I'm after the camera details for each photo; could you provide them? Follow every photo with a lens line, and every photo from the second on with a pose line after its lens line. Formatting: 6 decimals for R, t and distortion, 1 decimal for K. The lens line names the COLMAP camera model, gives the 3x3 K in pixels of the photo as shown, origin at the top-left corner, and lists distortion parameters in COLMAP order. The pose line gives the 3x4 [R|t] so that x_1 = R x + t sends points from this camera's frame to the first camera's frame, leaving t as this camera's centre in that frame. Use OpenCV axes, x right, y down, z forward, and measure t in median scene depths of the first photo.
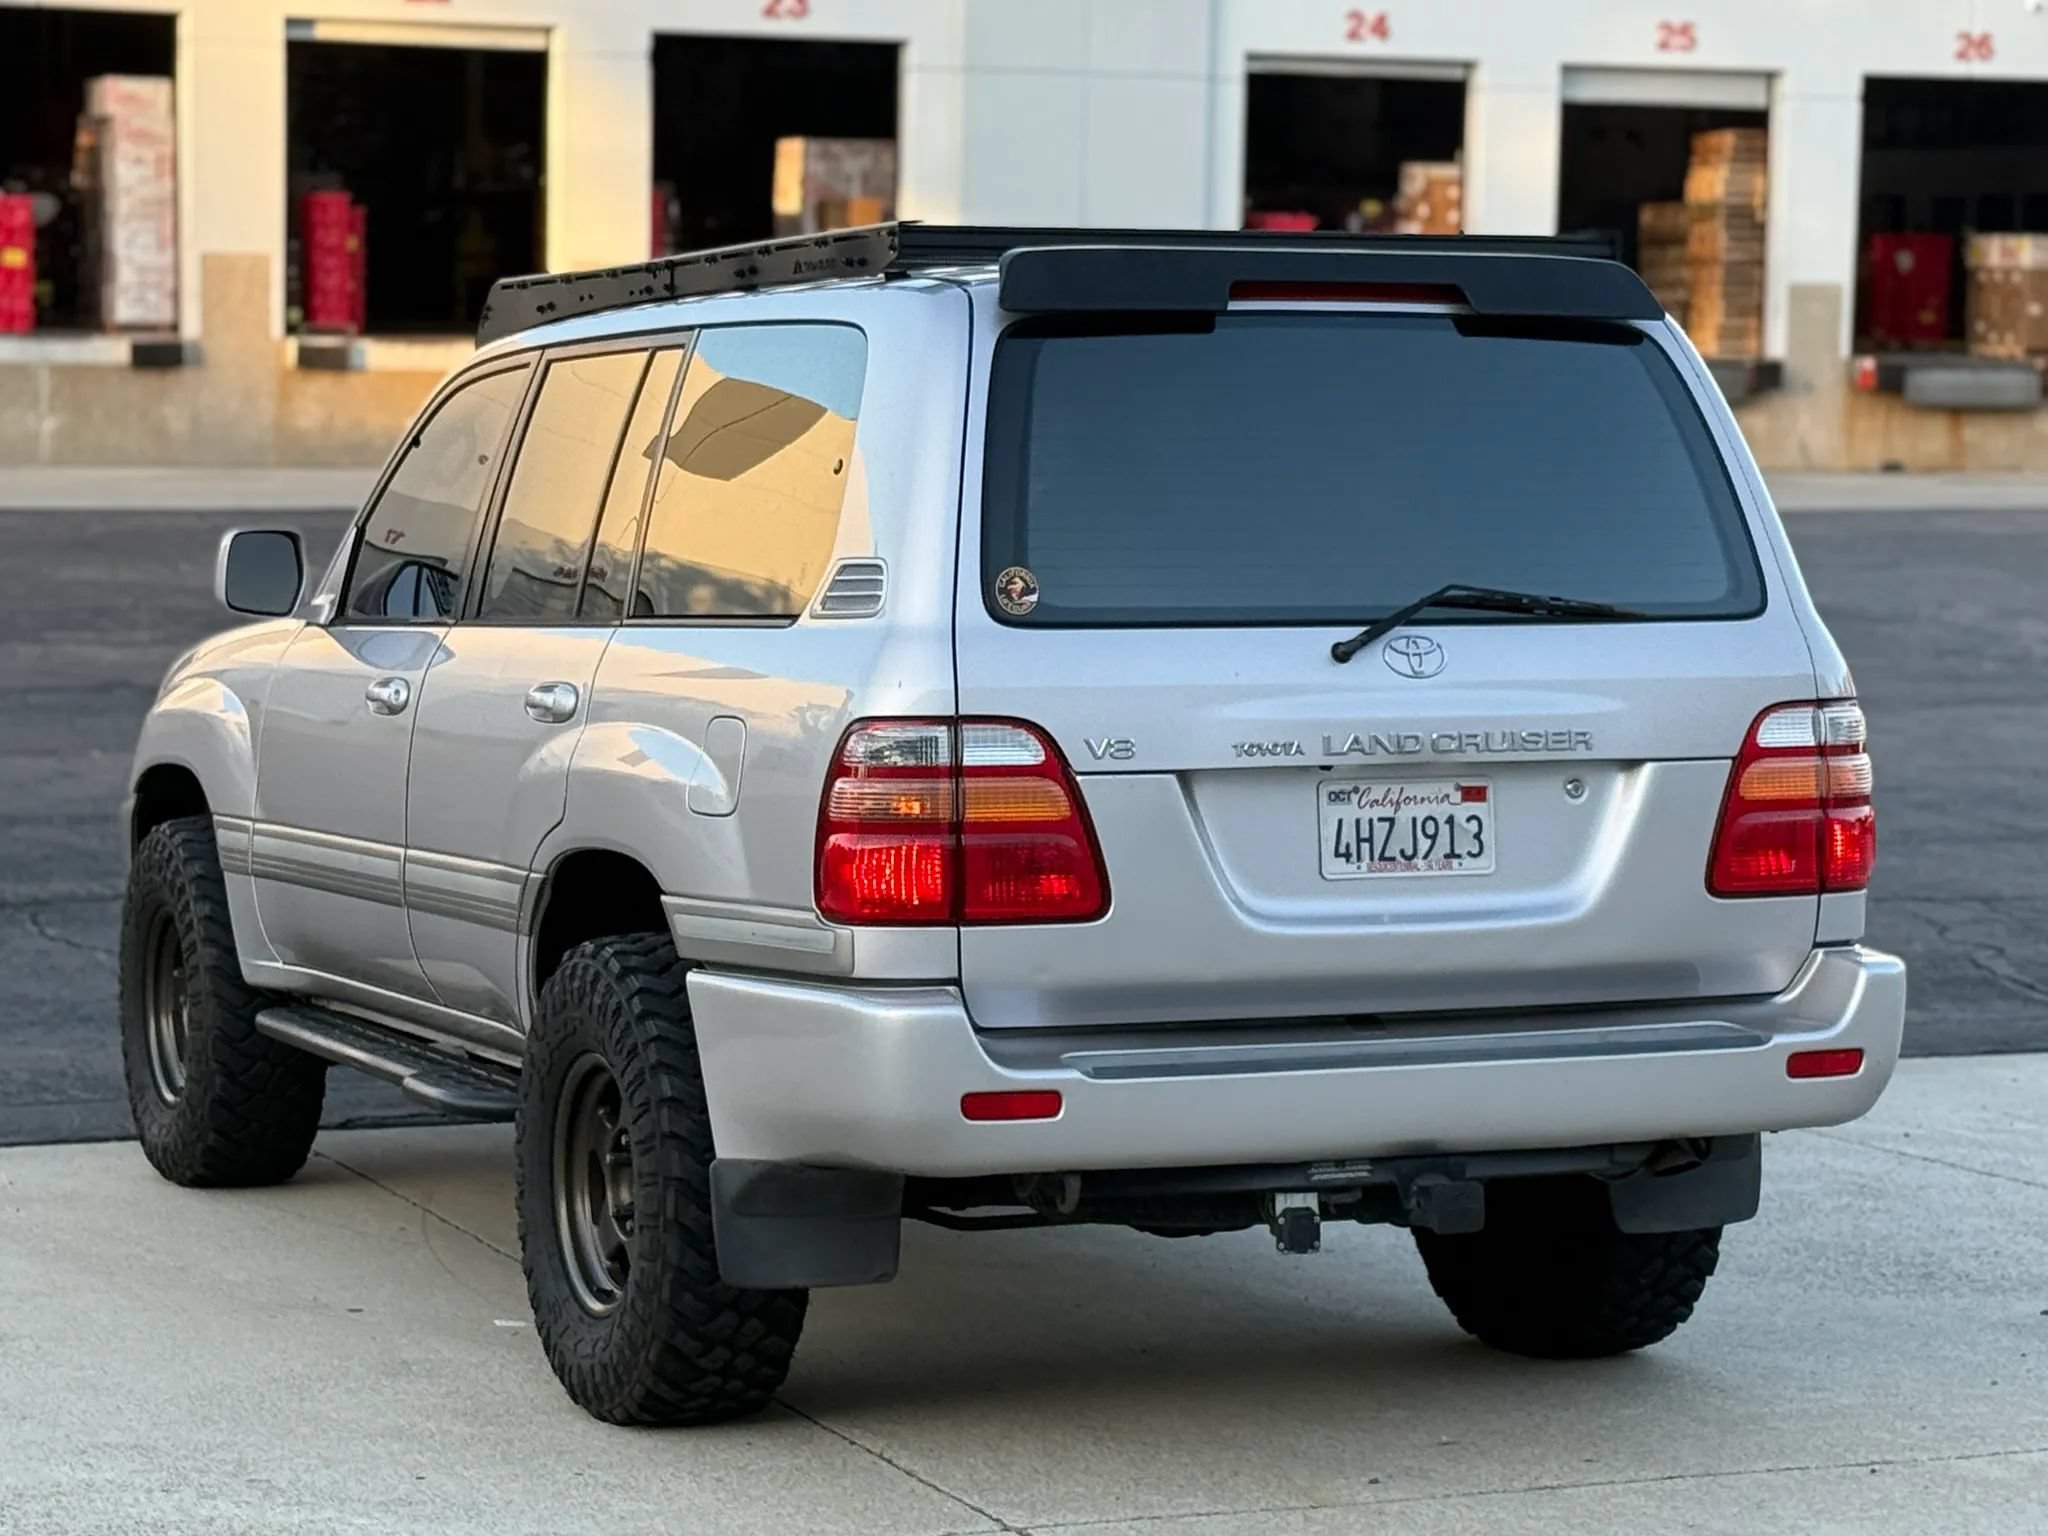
lens RADIAL K [[5085.0, 0, 1015.5], [0, 5085.0, 771.3], [0, 0, 1]] dist [0.122604, 0.000000]
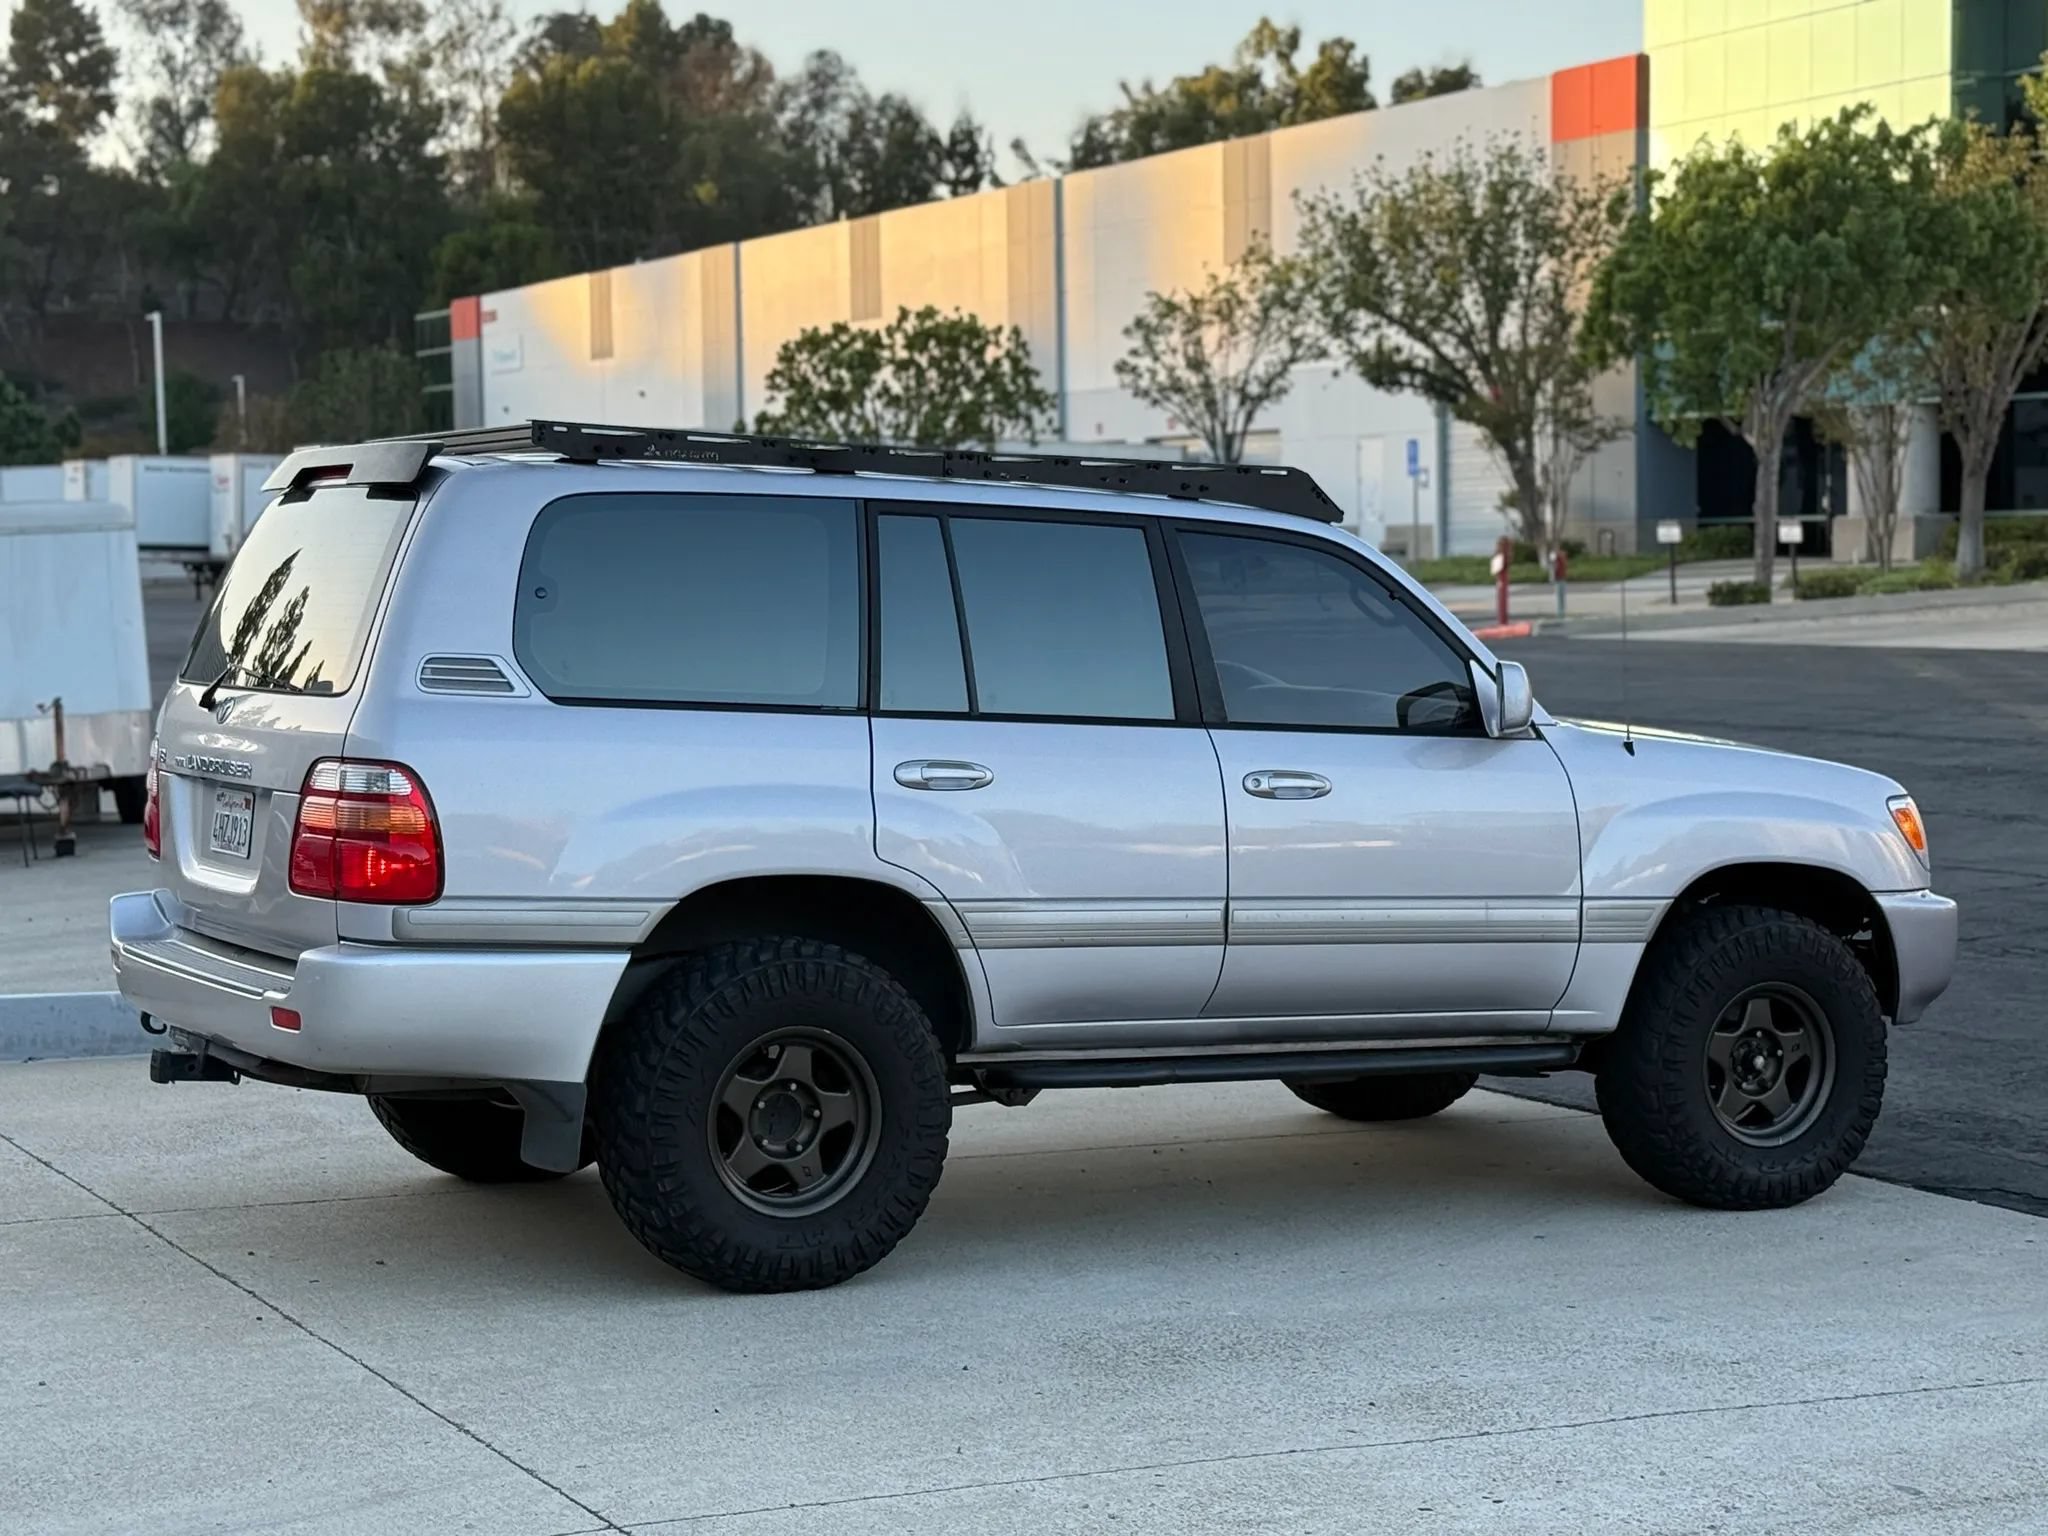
lens RADIAL K [[3619.3, 0, 1033.9], [0, 3619.3, 758.0], [0, 0, 1]] dist [0.141379, 0.000000]
pose [[0.091968, 0.038379, -0.995022, 1.155355], [-0.078098, 0.996457, 0.031216, -0.059412], [0.992695, 0.074838, 0.094640, 1.104841]]
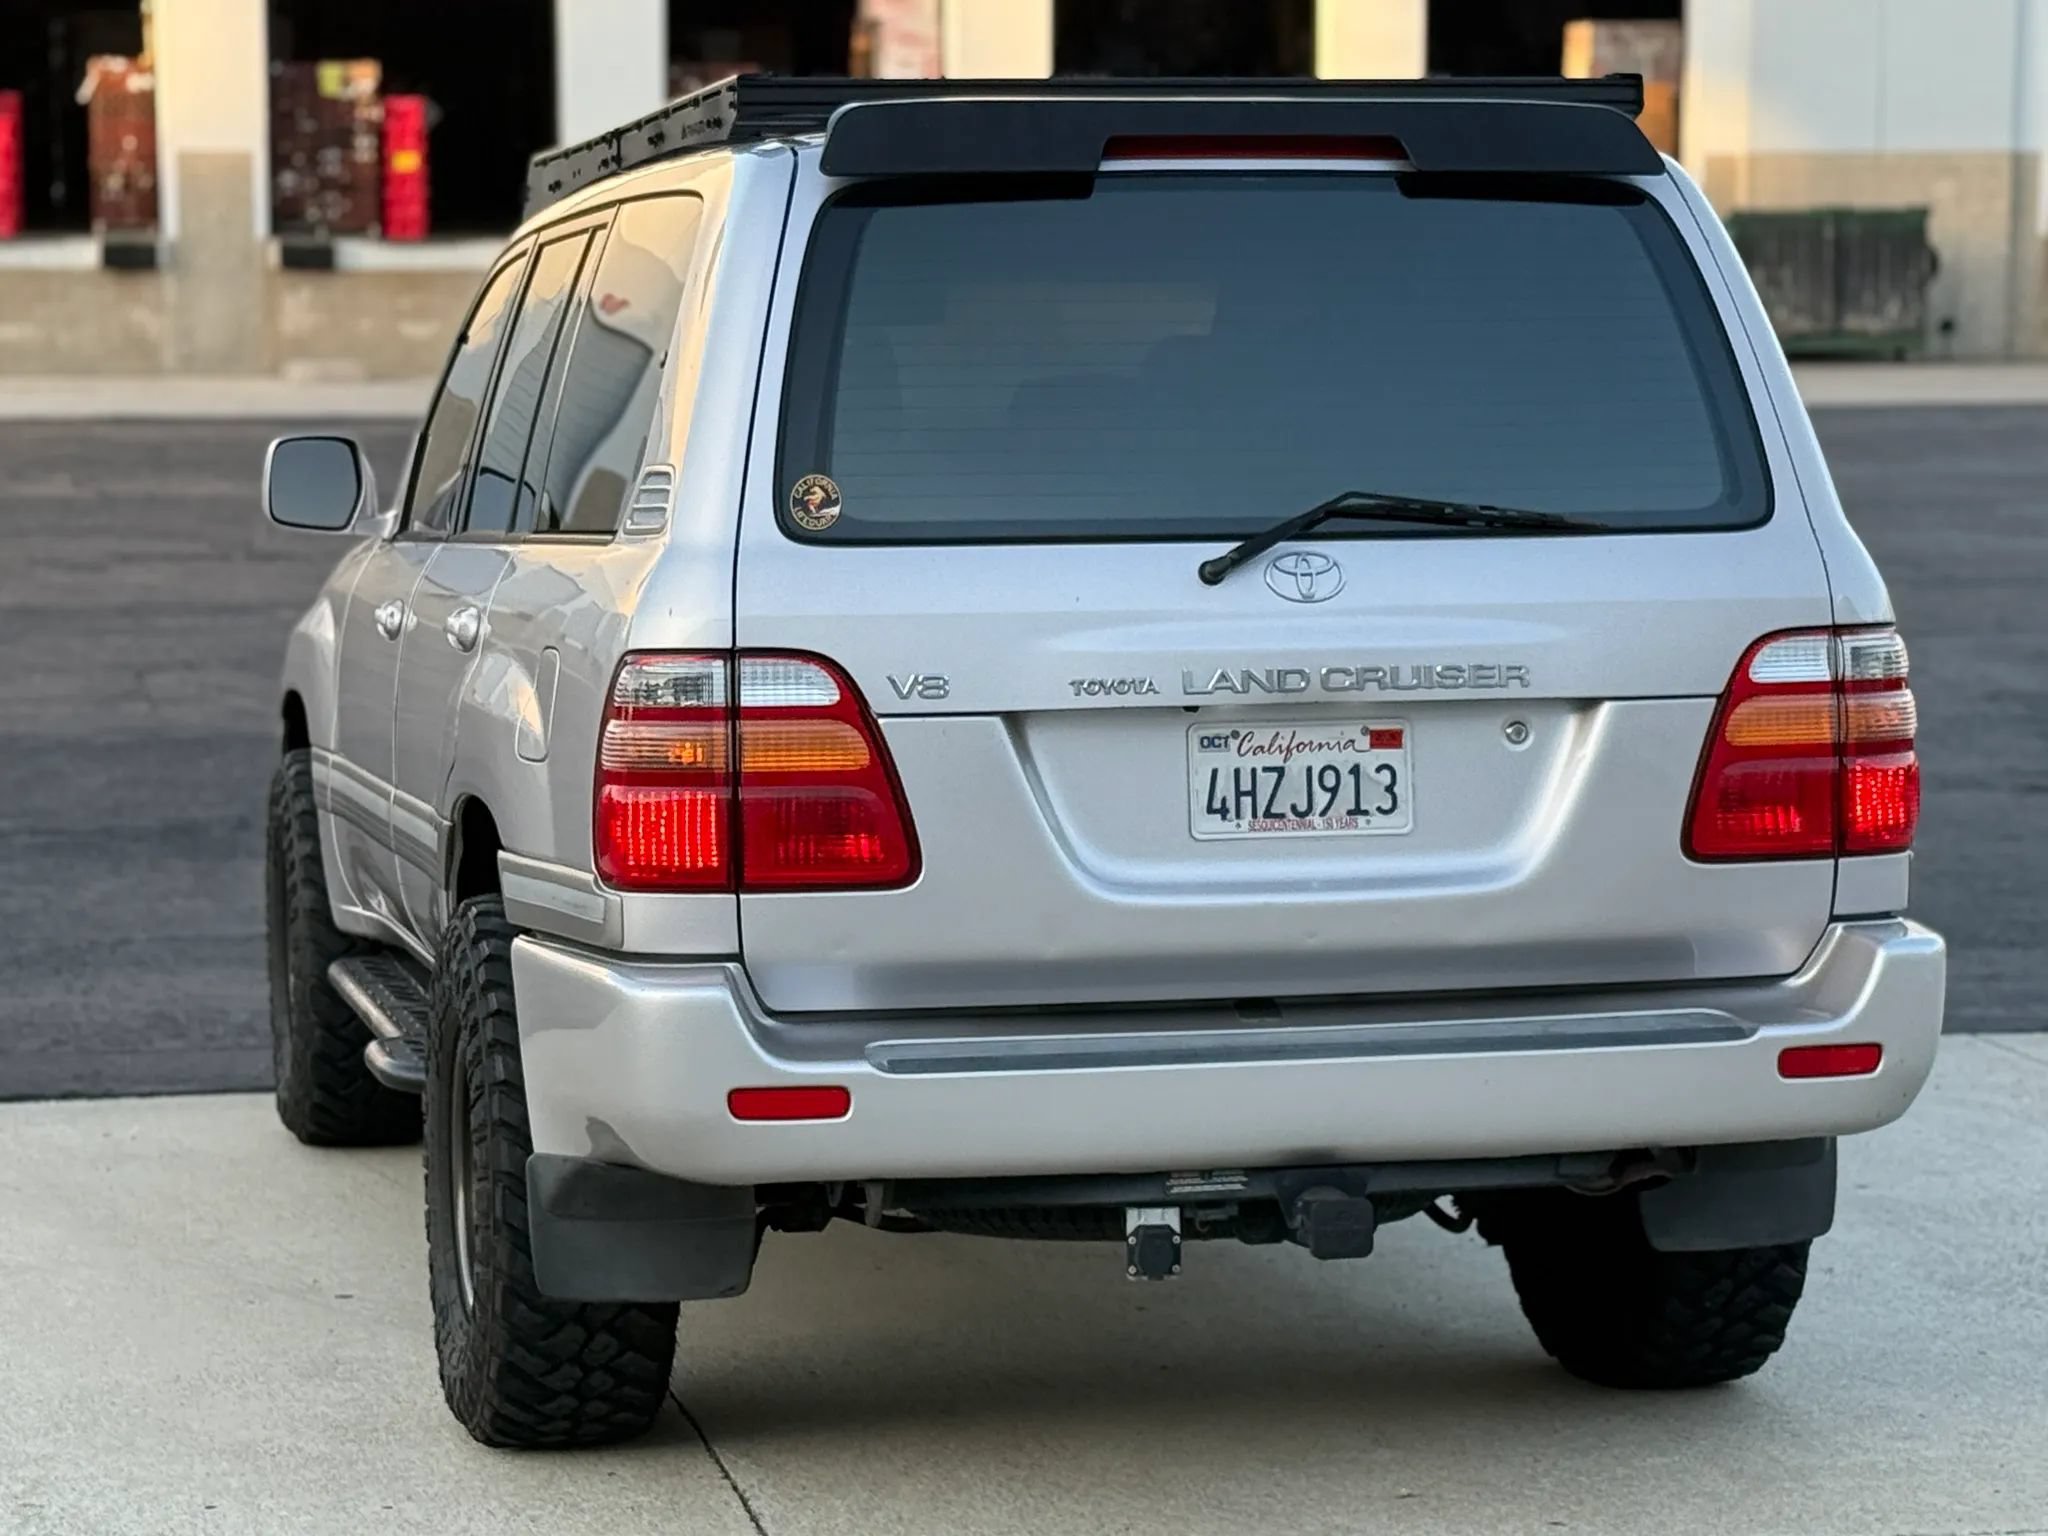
lens RADIAL K [[5085.0, 0, 1016.3], [0, 5085.0, 764.0], [0, 0, 1]] dist [0.122604, 0.000000]
pose [[0.983570, 0.003867, -0.180485, 0.178719], [-0.000573, 0.999832, 0.018300, -0.006713], [0.180525, -0.017896, 0.983408, 0.153643]]
